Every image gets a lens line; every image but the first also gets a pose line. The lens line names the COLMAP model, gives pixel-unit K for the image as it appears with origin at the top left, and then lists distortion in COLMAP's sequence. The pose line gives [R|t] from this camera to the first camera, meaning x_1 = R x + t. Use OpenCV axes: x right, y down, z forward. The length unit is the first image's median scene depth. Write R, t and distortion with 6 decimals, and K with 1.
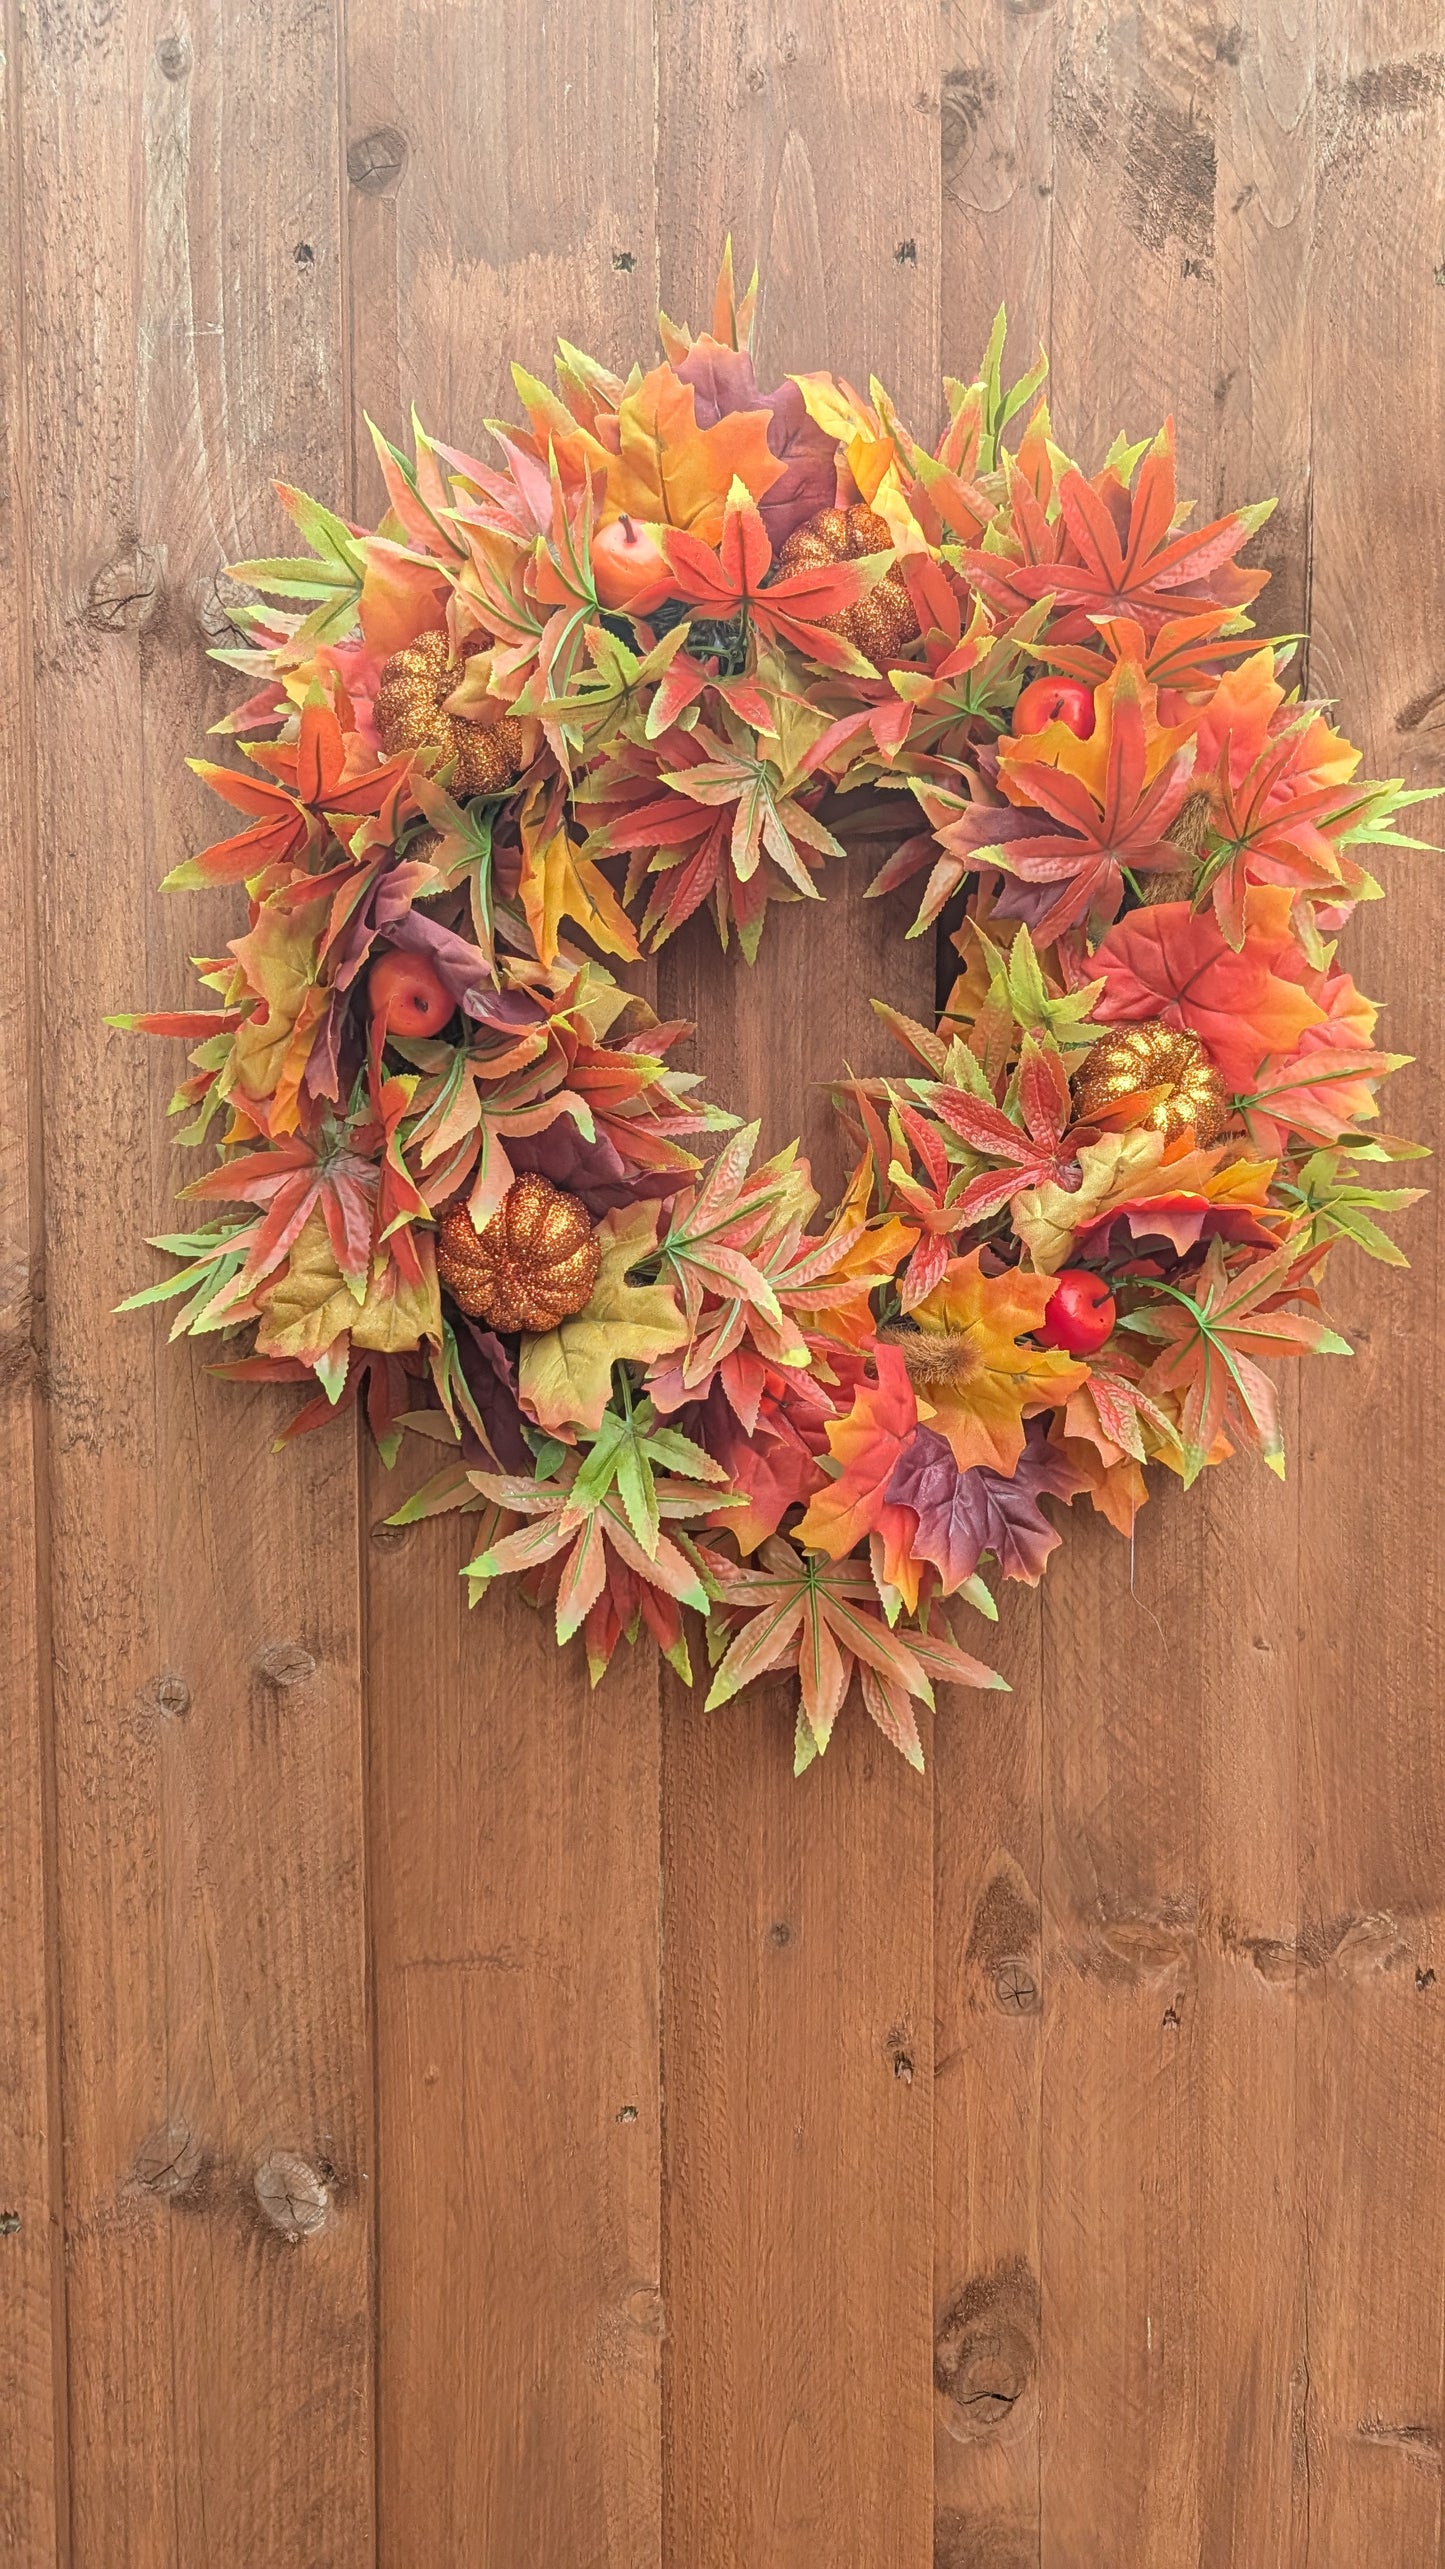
lens RADIAL K [[1930.7, 0, 743.6], [0, 1930.7, 1314.5], [0, 0, 1]] dist [-0.009232, 0.002557]
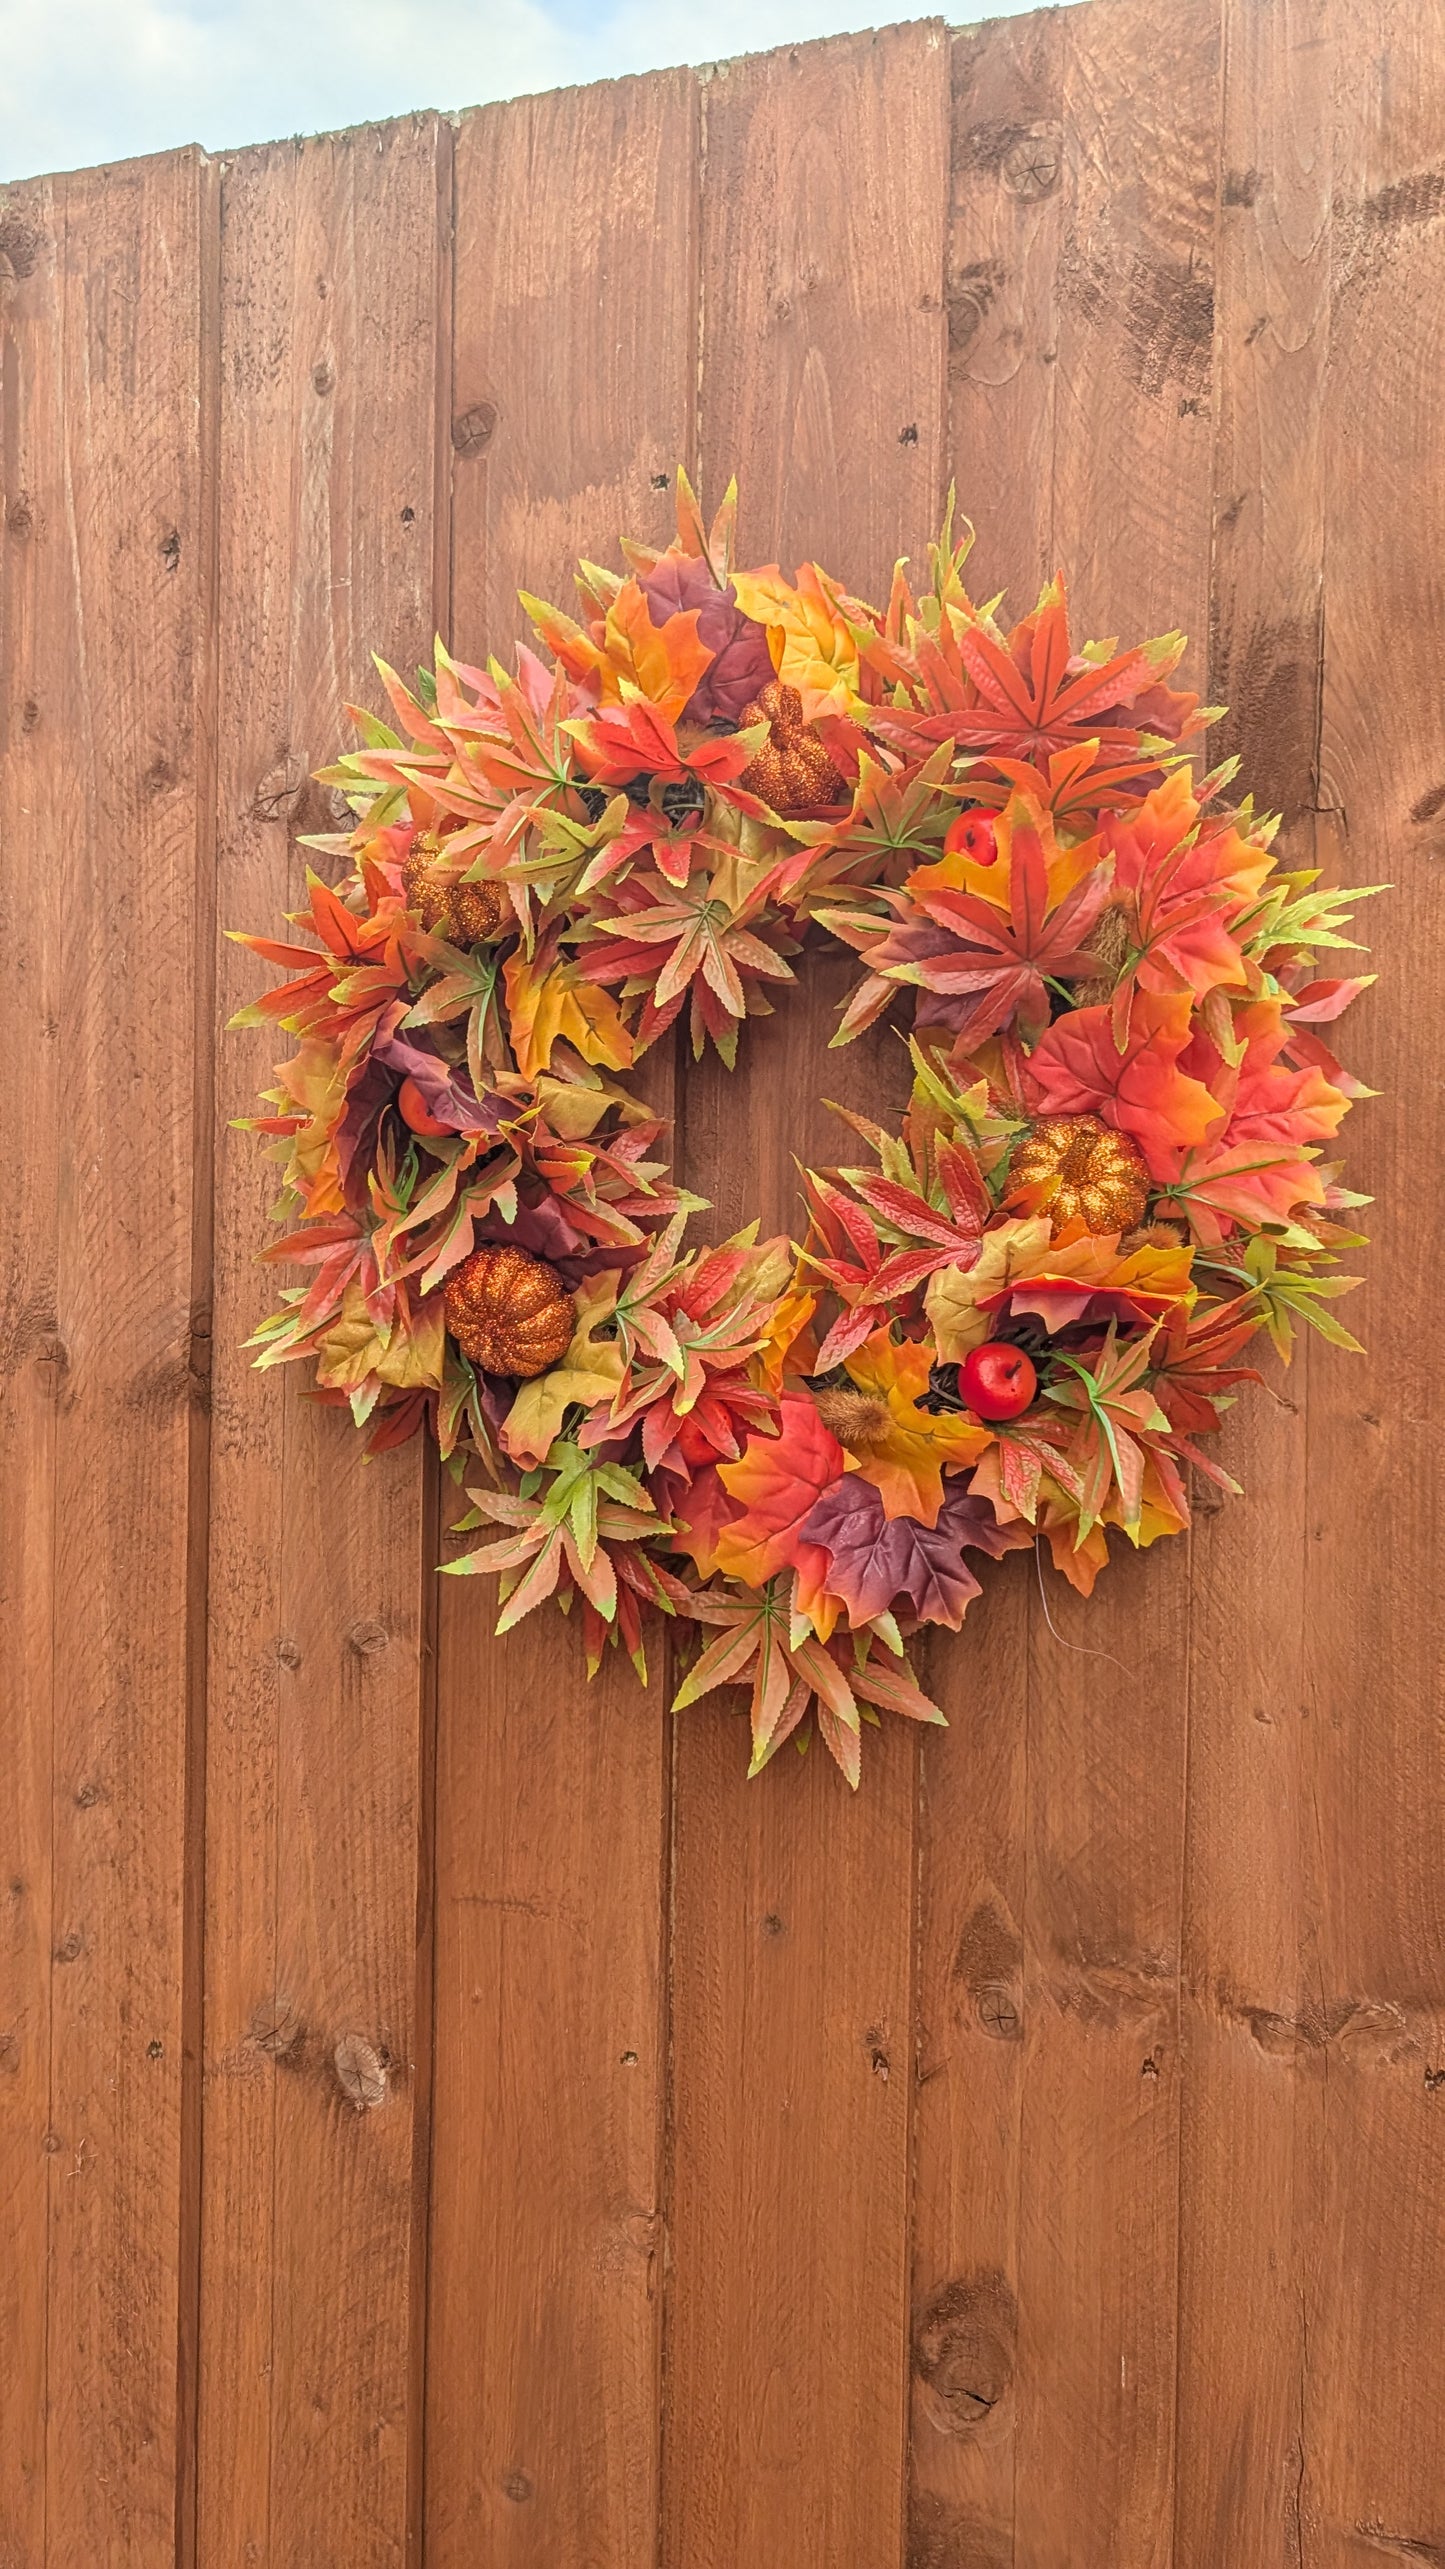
lens RADIAL K [[1930.7, 0, 722.9], [0, 1930.7, 1289.1], [0, 0, 1]] dist [-0.009232, 0.002557]
pose [[0.925147, 0.028645, -0.378526, 0.427088], [-0.040600, 0.998896, -0.023638, -0.021415], [0.377430, 0.037237, 0.925289, -0.067664]]
